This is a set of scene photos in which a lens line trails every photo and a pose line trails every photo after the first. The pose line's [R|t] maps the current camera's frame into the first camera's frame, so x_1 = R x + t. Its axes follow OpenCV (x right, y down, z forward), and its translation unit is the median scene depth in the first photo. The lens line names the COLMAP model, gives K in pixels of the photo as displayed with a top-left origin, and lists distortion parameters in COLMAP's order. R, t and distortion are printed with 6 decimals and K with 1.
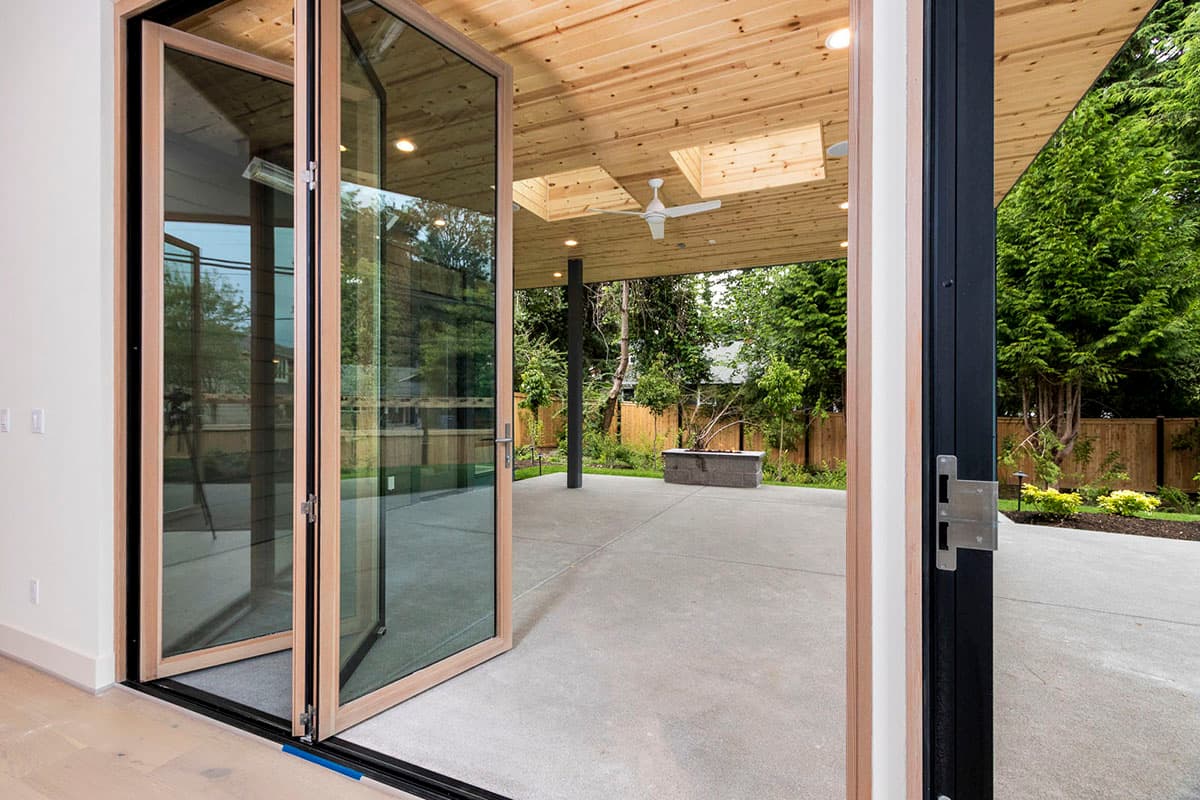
lens RADIAL K [[552.7, 0, 592.6], [0, 552.7, 401.8], [0, 0, 1]] dist [0.010008, -0.002433]
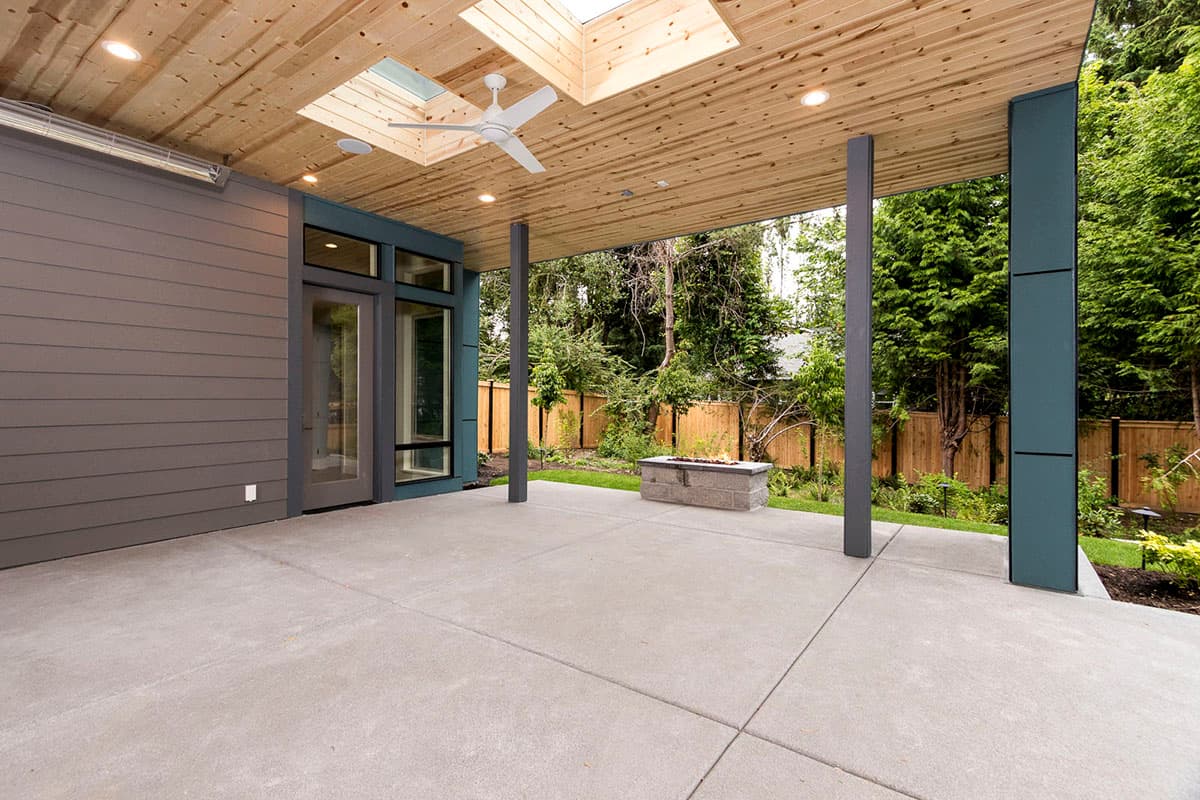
lens RADIAL K [[552.7, 0, 594.7], [0, 552.7, 399.2], [0, 0, 1]] dist [0.010008, -0.002433]
pose [[0.980252, 0.003071, -0.197728, 0.150834], [-0.003326, 0.999994, -0.000961, 0.002072], [0.197724, 0.001599, 0.980256, 0.135728]]
